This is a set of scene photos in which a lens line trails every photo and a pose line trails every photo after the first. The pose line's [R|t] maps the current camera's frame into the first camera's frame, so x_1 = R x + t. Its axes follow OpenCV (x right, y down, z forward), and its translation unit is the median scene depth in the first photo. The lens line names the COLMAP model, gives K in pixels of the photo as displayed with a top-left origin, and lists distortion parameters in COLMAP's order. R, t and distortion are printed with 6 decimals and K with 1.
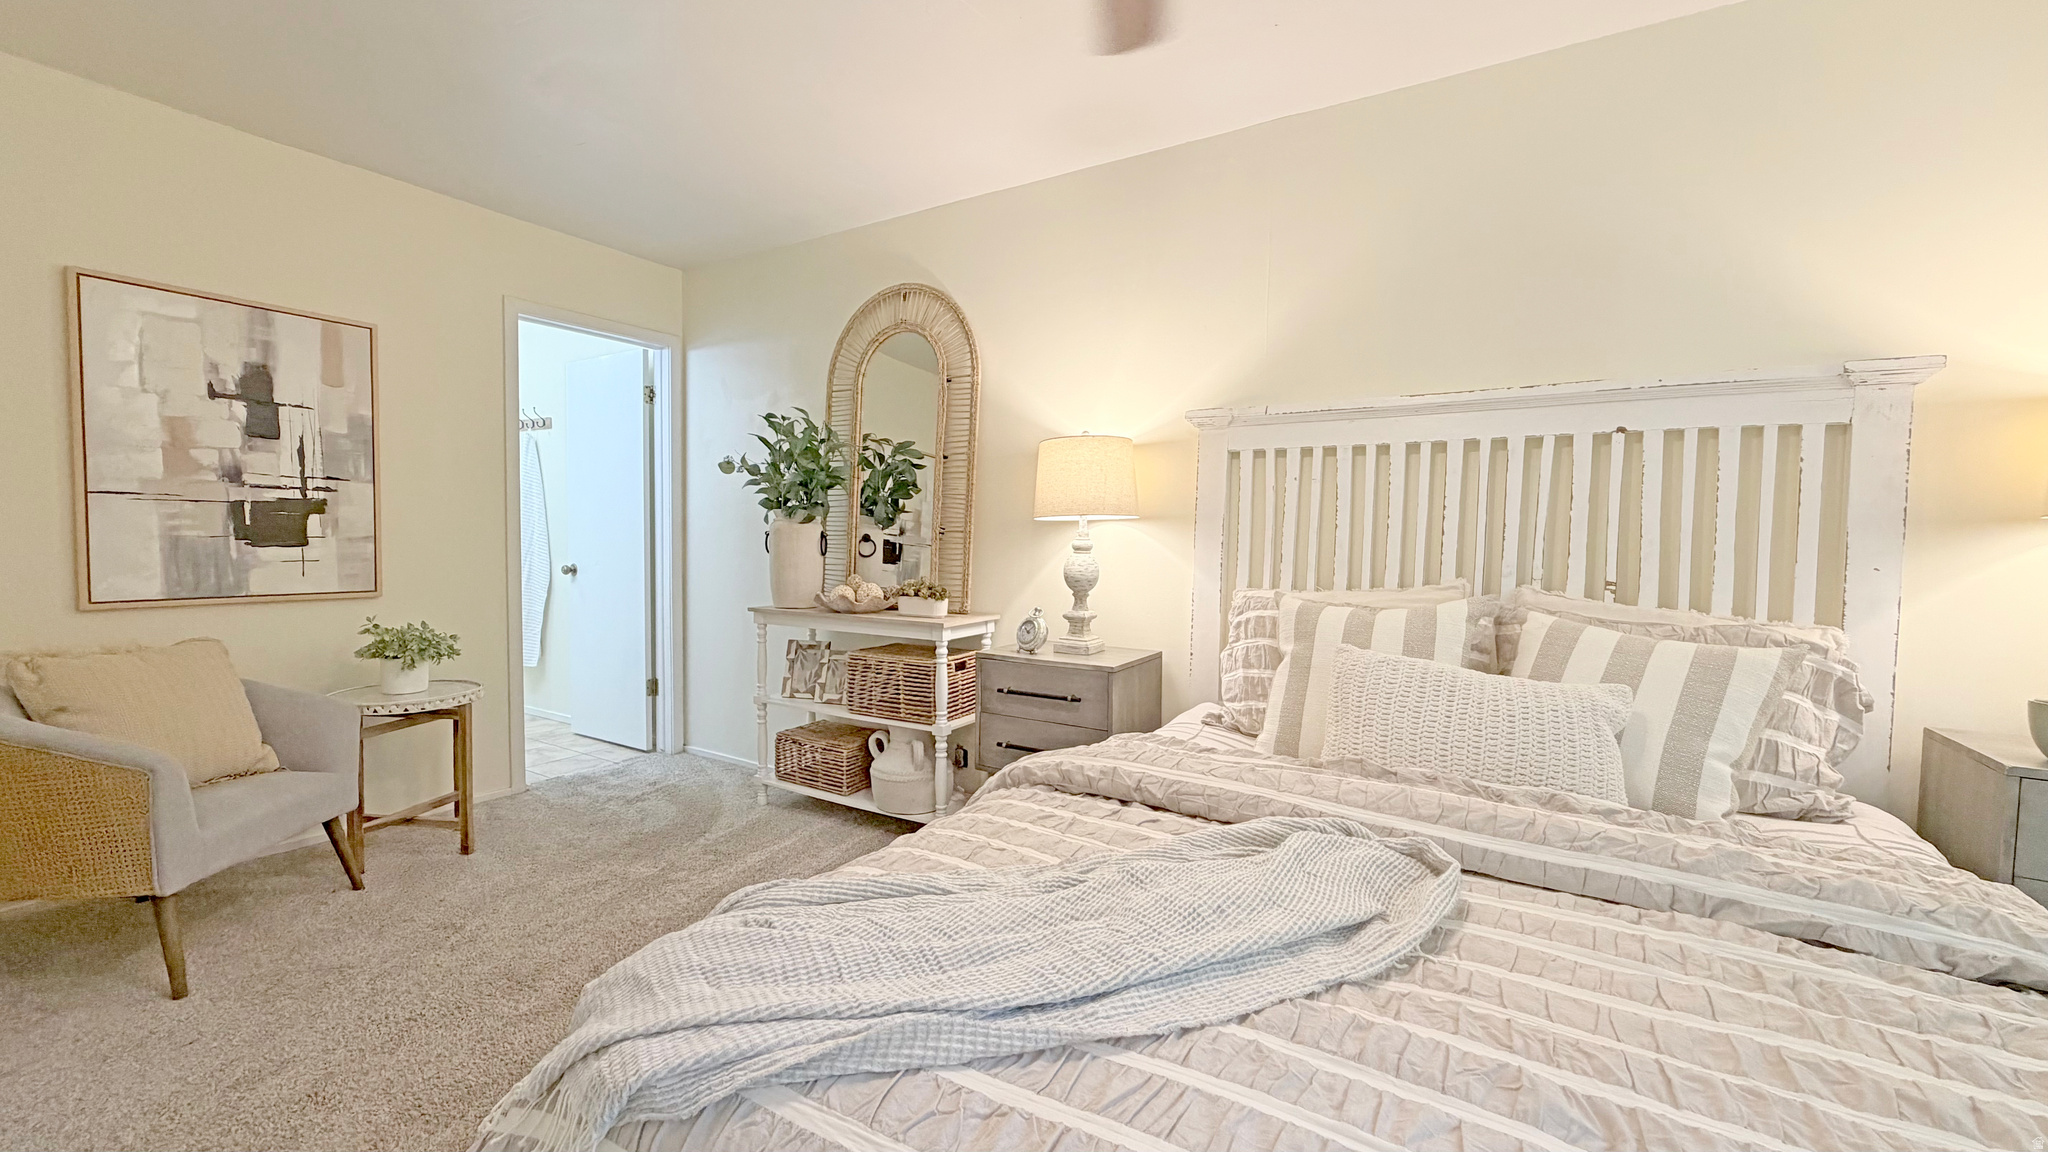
lens RADIAL K [[824.9, 0, 1021.6], [0, 824.9, 573.3], [0, 0, 1]] dist [0.002403, -0.000001]
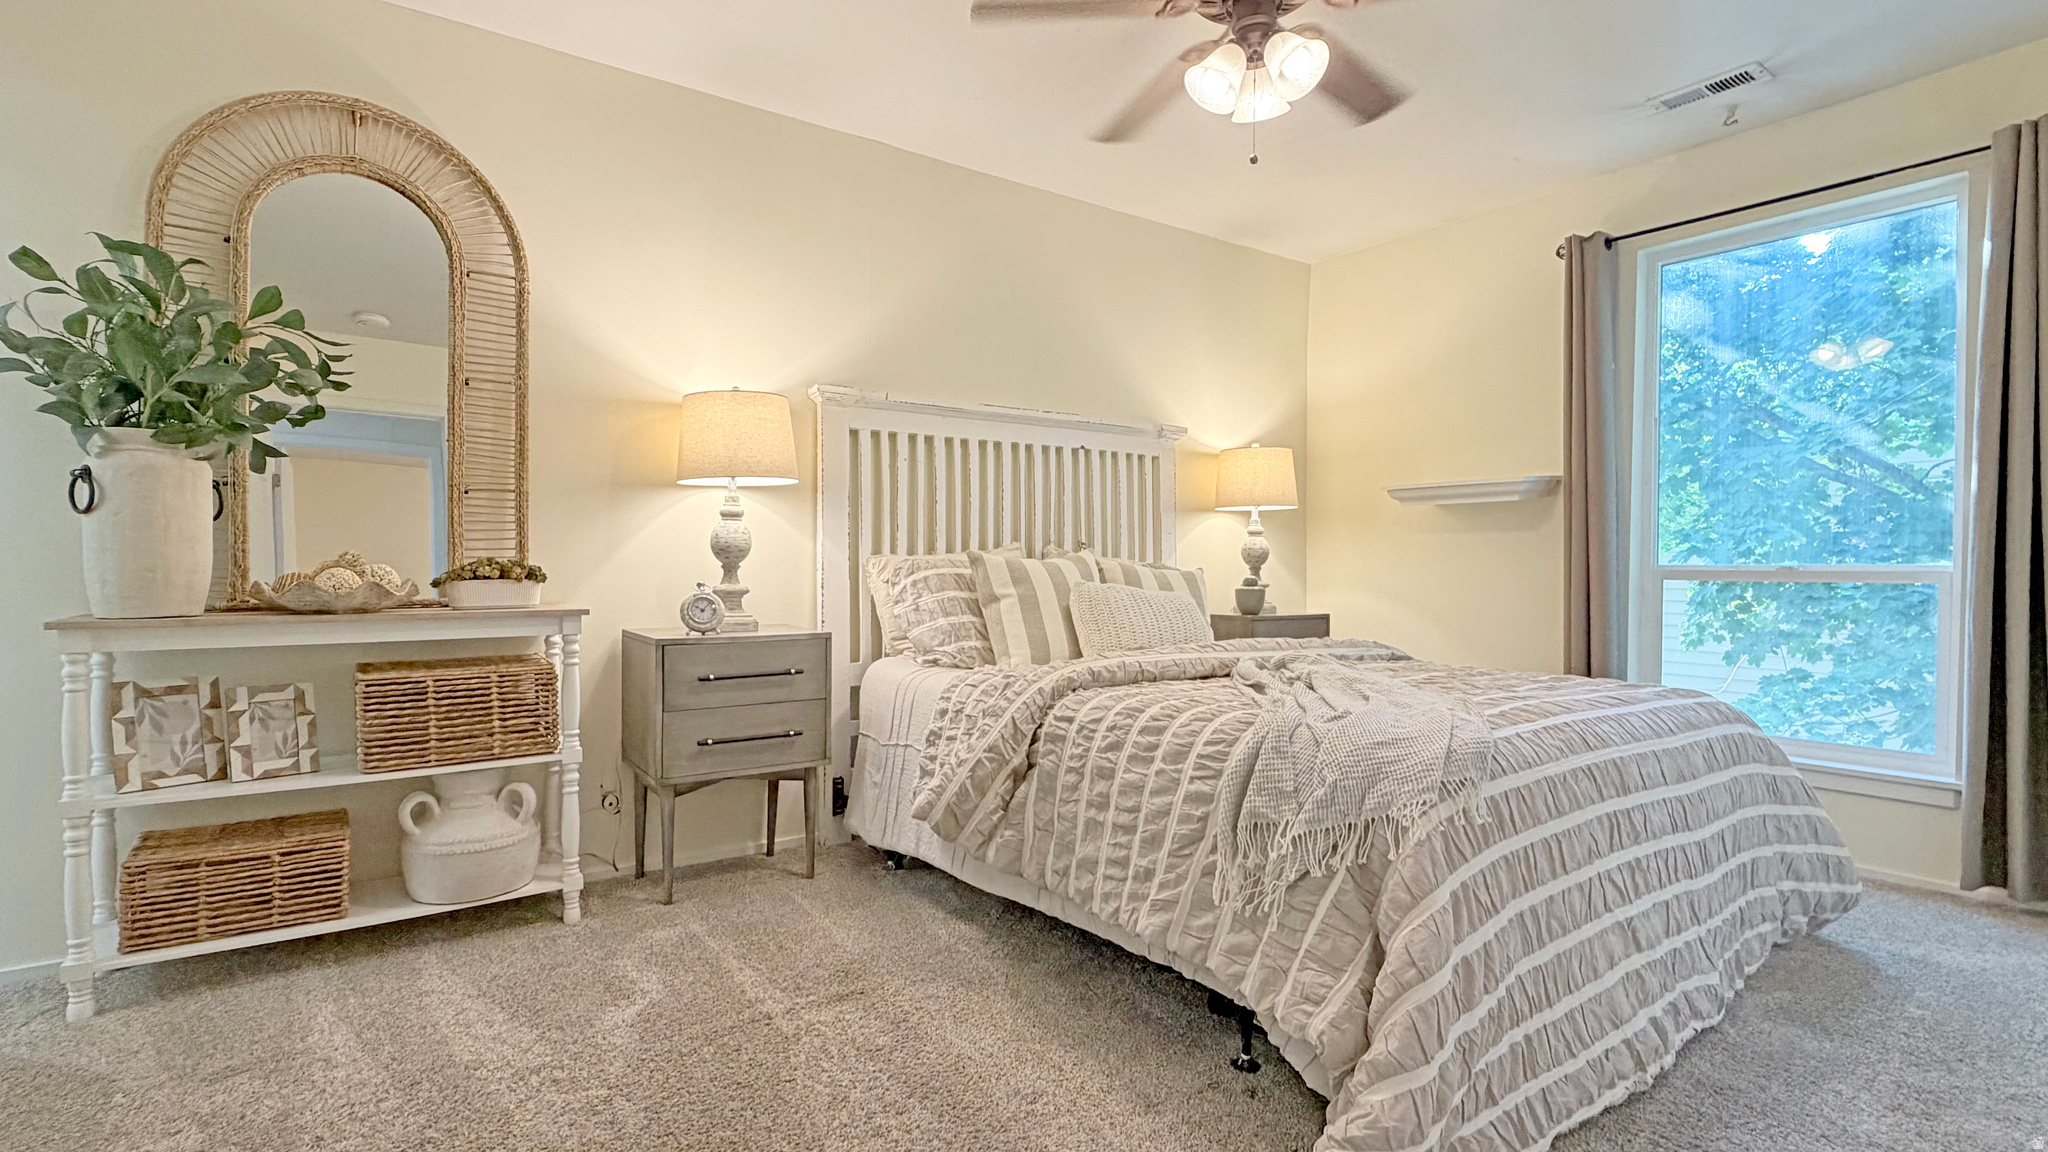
lens RADIAL K [[947.9, 0, 1021.8], [0, 947.9, 580.5], [0, 0, 1]] dist [-0.000616, -0.000220]
pose [[0.381418, -0.026074, 0.924035, -0.763776], [0.045765, 0.998909, 0.009296, 0.046084], [-0.923269, 0.038743, 0.382195, 0.309921]]
